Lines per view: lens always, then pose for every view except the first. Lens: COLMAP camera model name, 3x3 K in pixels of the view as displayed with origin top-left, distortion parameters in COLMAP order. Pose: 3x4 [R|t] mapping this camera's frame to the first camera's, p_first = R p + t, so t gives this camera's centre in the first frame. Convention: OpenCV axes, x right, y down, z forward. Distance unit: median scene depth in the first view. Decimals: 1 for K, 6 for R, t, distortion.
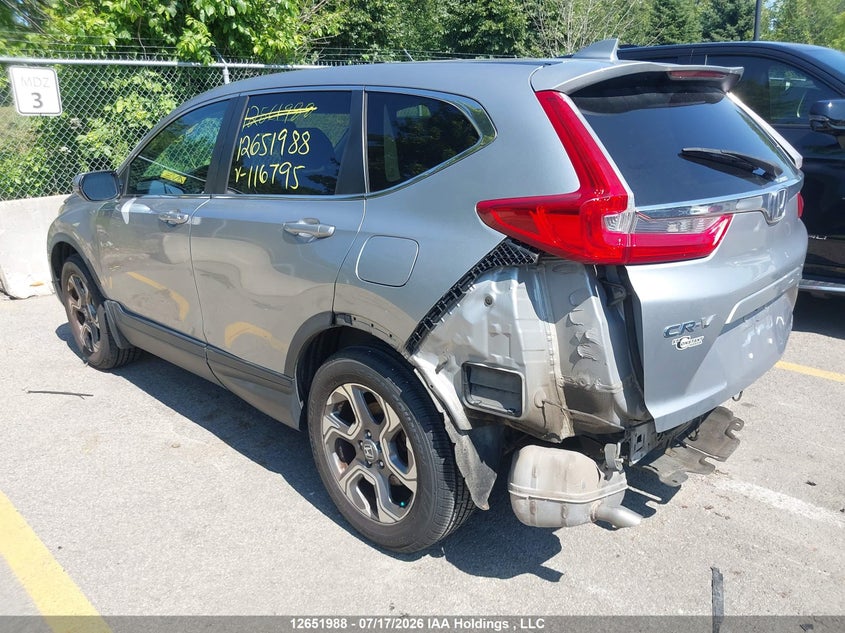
lens RADIAL K [[666.3, 0, 422.5], [0, 666.3, 316.5], [0, 0, 1]] dist [0.045833, -0.003537]
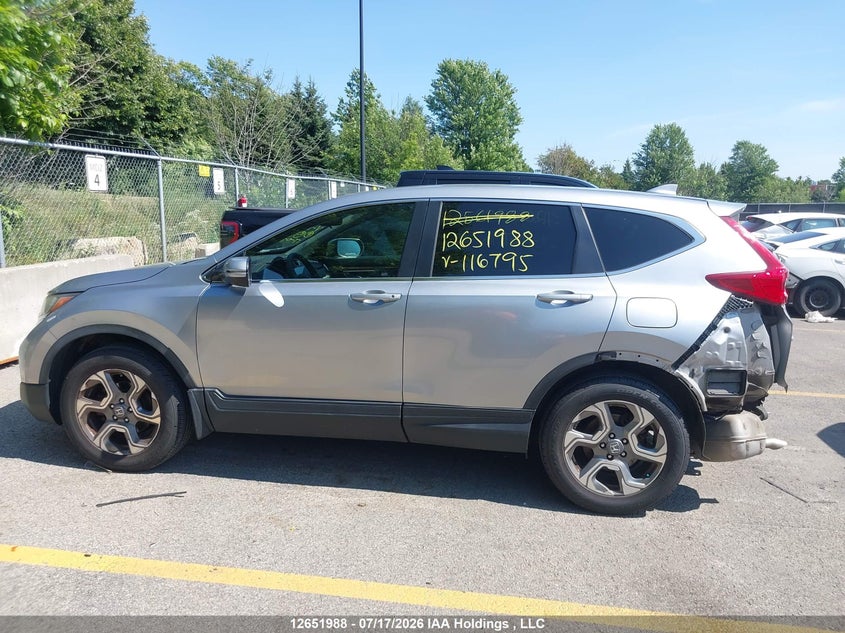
lens RADIAL K [[674.3, 0, 422.5], [0, 674.3, 316.5], [0, 0, 1]] dist [0.001826, -0.005221]
pose [[0.812880, -0.054244, 0.579900, -1.139937], [0.127116, 0.988174, -0.085753, -0.006257], [-0.568391, 0.143422, 0.810162, 0.006066]]
